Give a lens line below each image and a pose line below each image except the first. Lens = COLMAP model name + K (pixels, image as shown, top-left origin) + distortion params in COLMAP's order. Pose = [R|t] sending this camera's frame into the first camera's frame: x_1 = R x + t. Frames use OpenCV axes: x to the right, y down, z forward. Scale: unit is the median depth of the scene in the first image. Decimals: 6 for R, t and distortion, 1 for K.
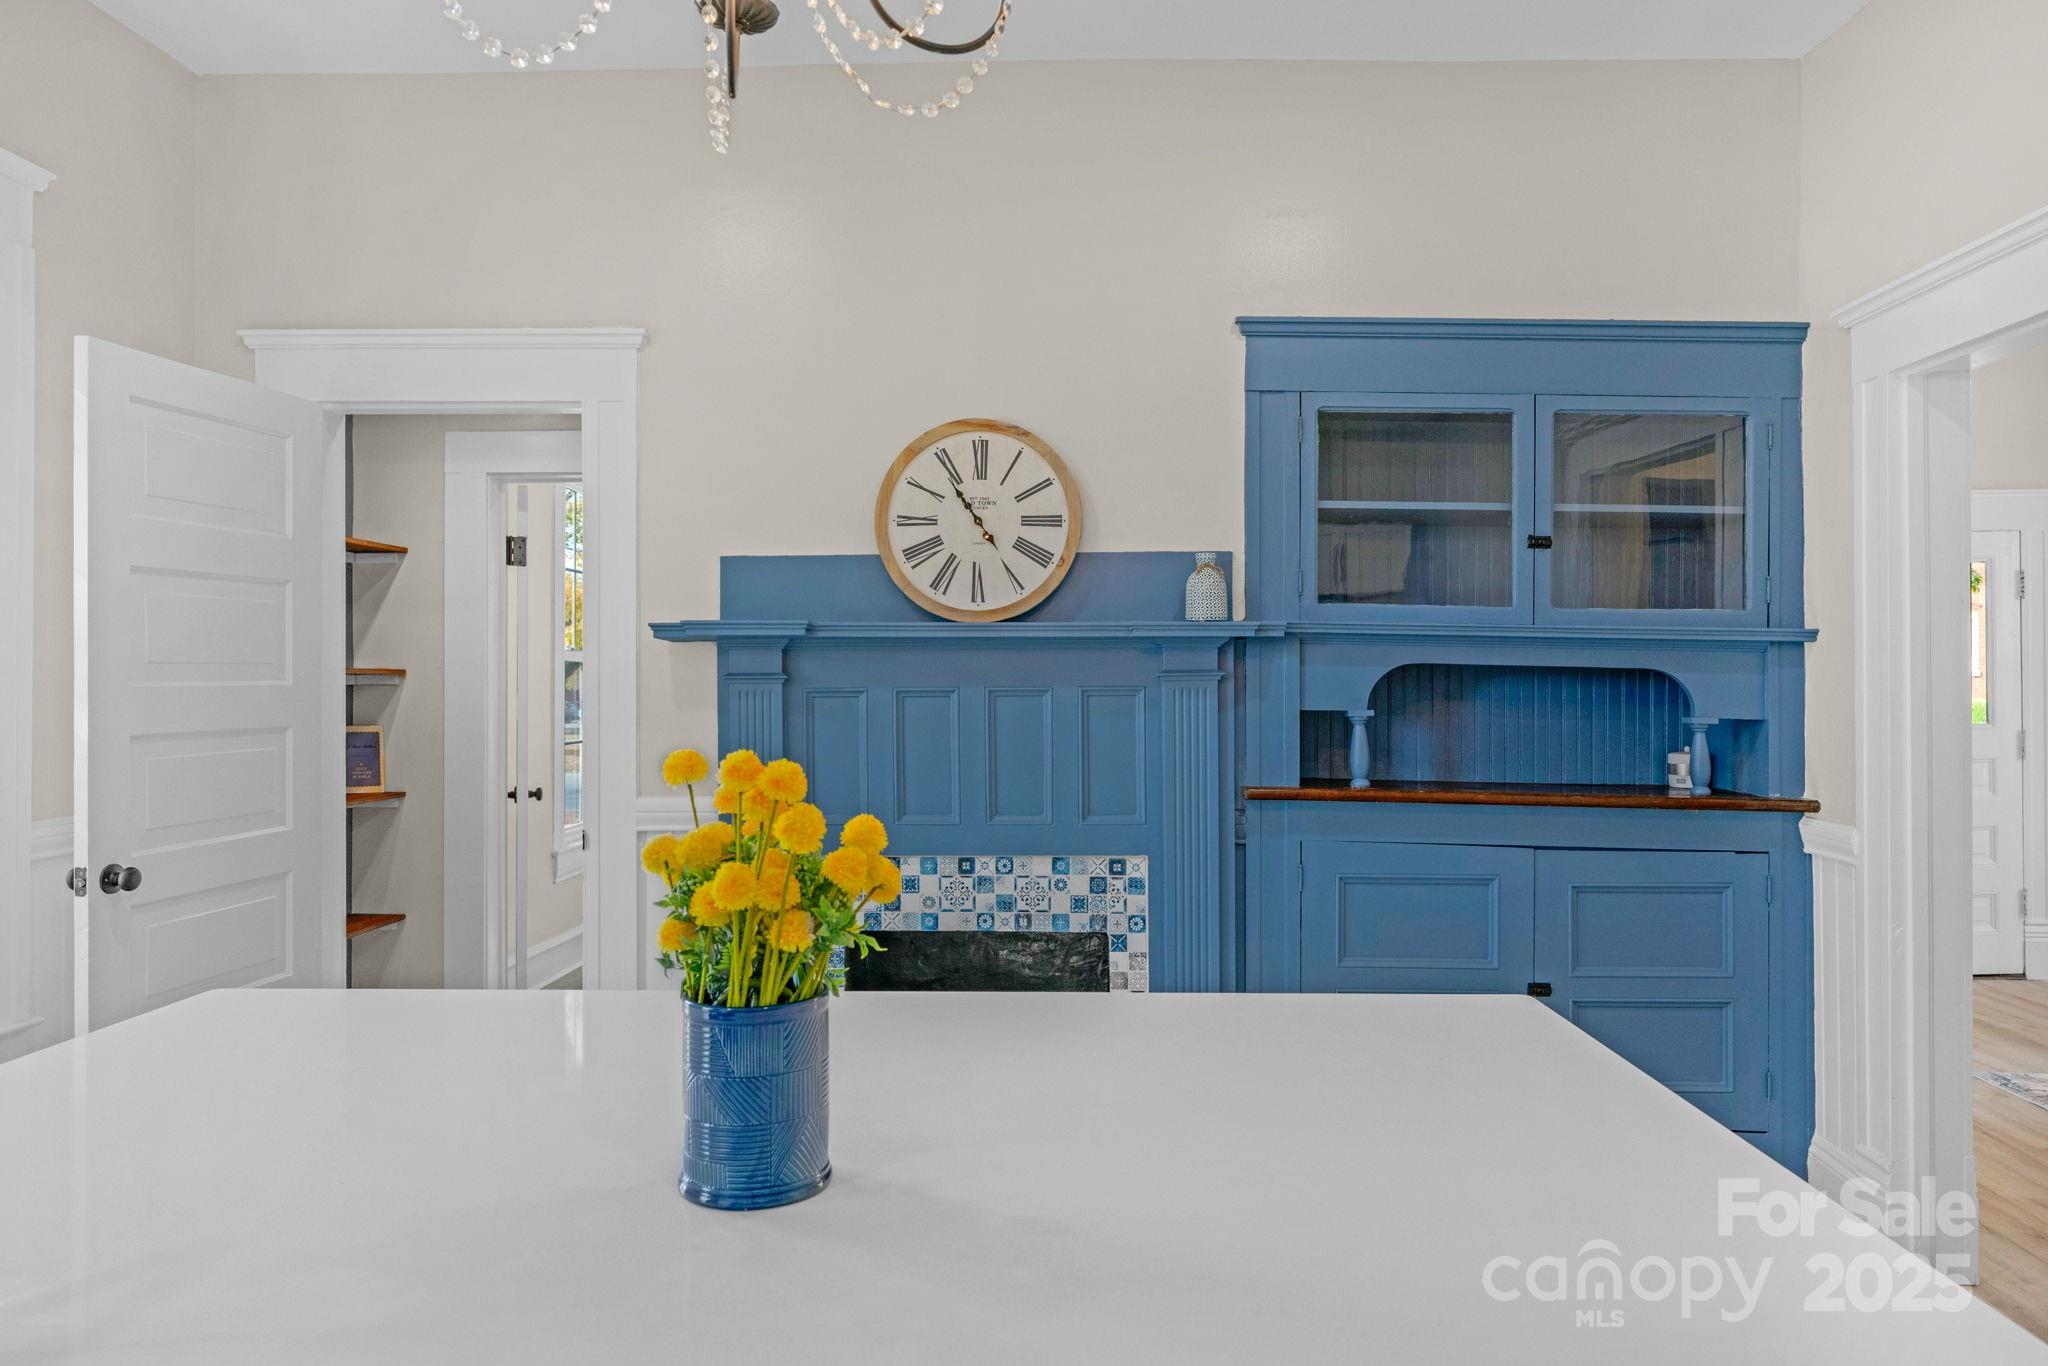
lens RADIAL K [[1295.8, 0, 1024.0], [0, 1295.8, 683.0], [0, 0, 1]] dist [-0.018854, 0.002577]
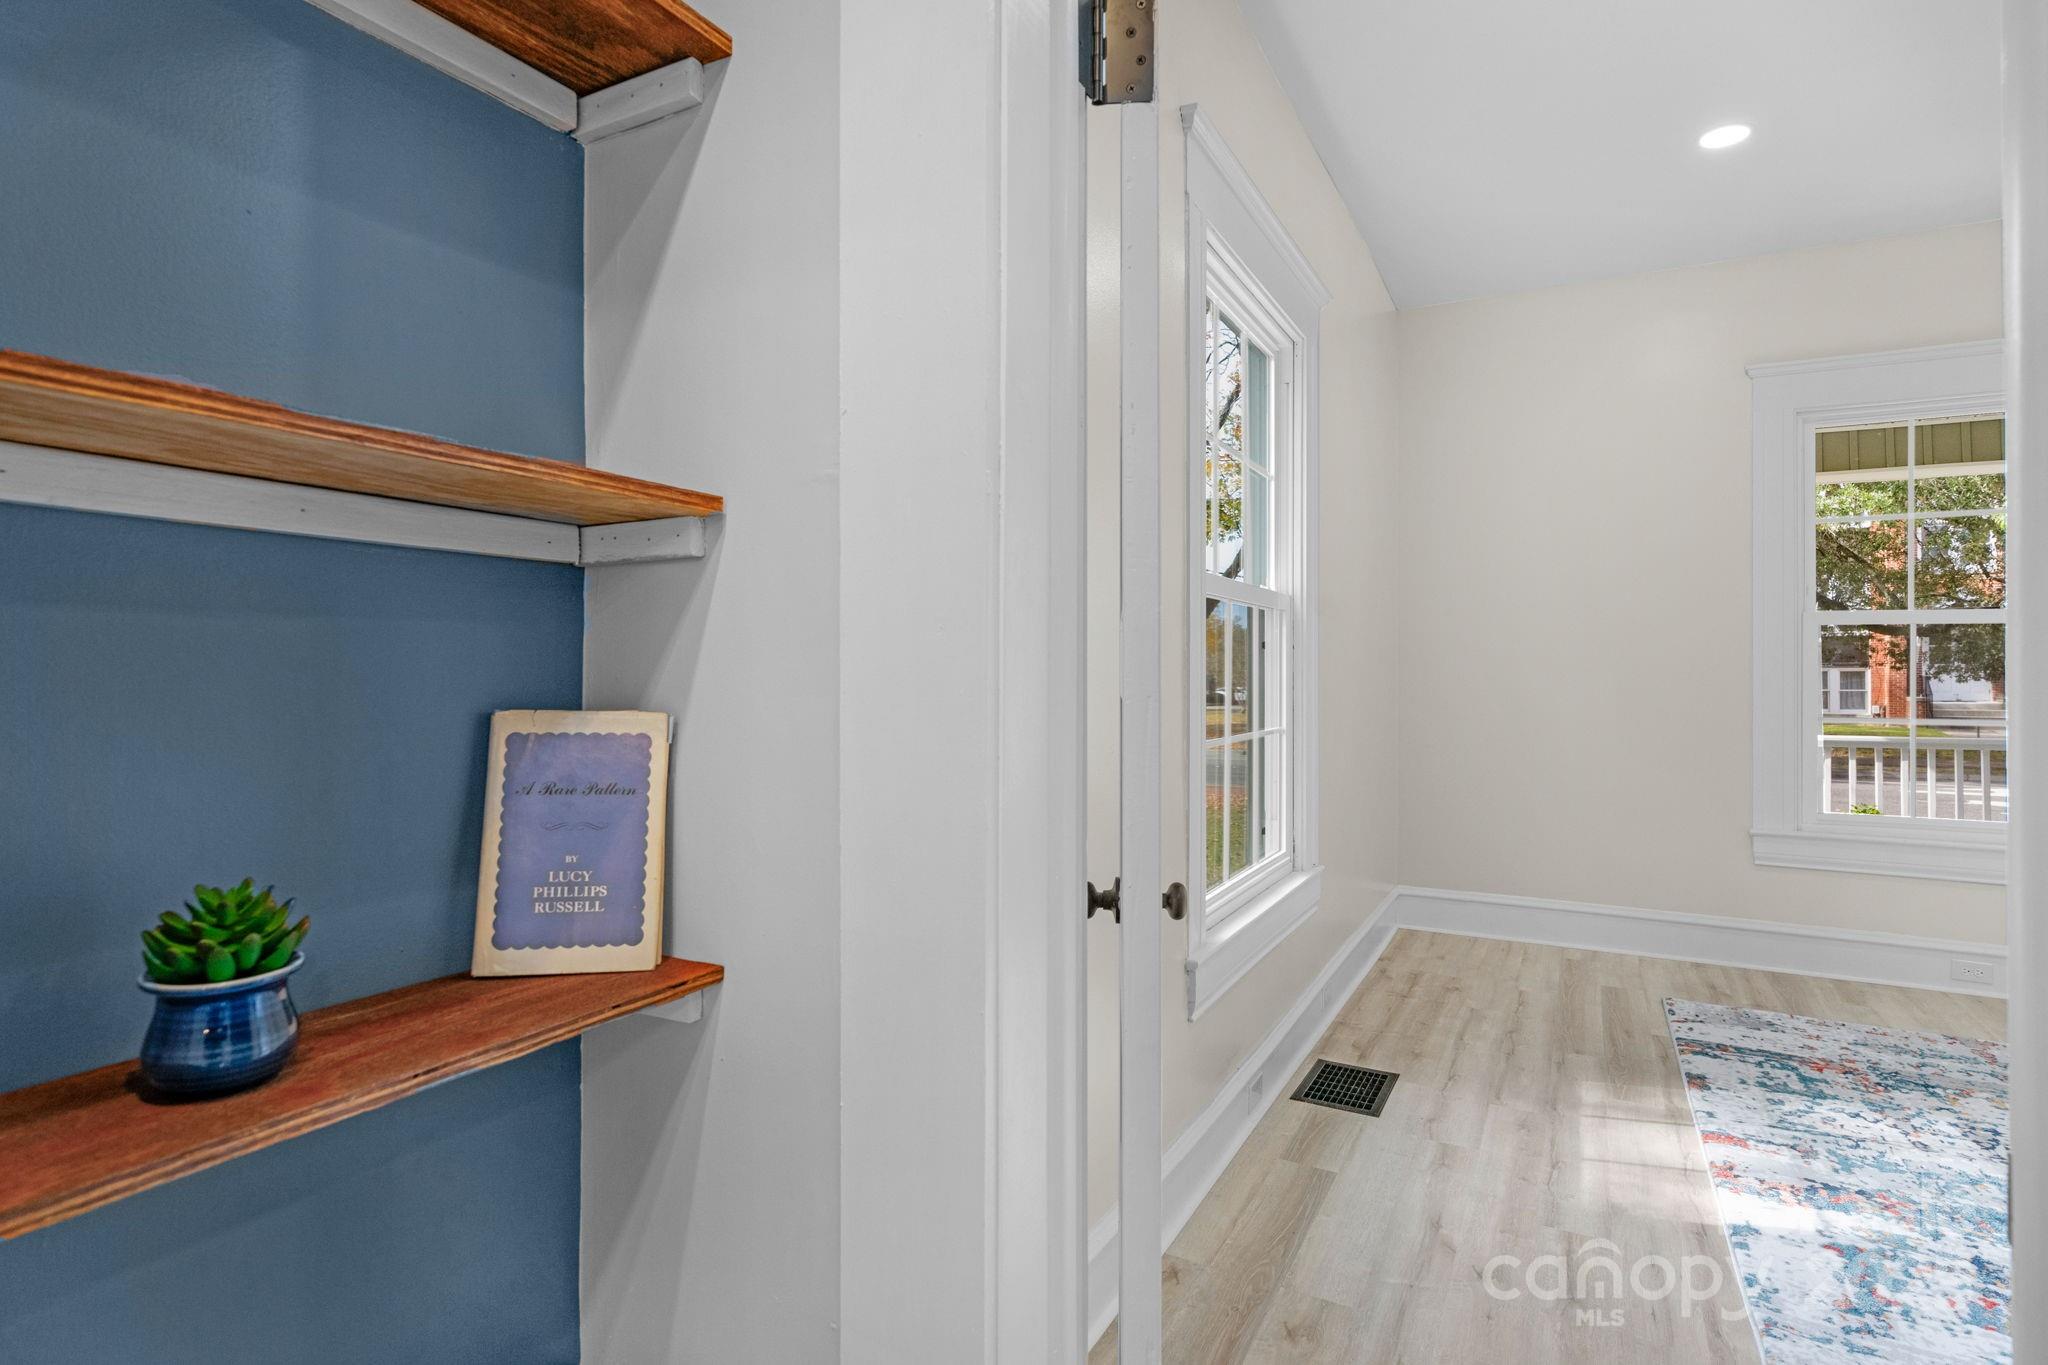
lens RADIAL K [[1030.0, 0, 1024.0], [0, 1030.0, 682.5], [0, 0, 1]] dist [0.000405, 0.000428]
pose [[0.894046, 0.003310, -0.447963, -0.317146], [0.003309, 0.999897, 0.013994, 0.023605], [0.447963, -0.013994, 0.893942, 0.804657]]
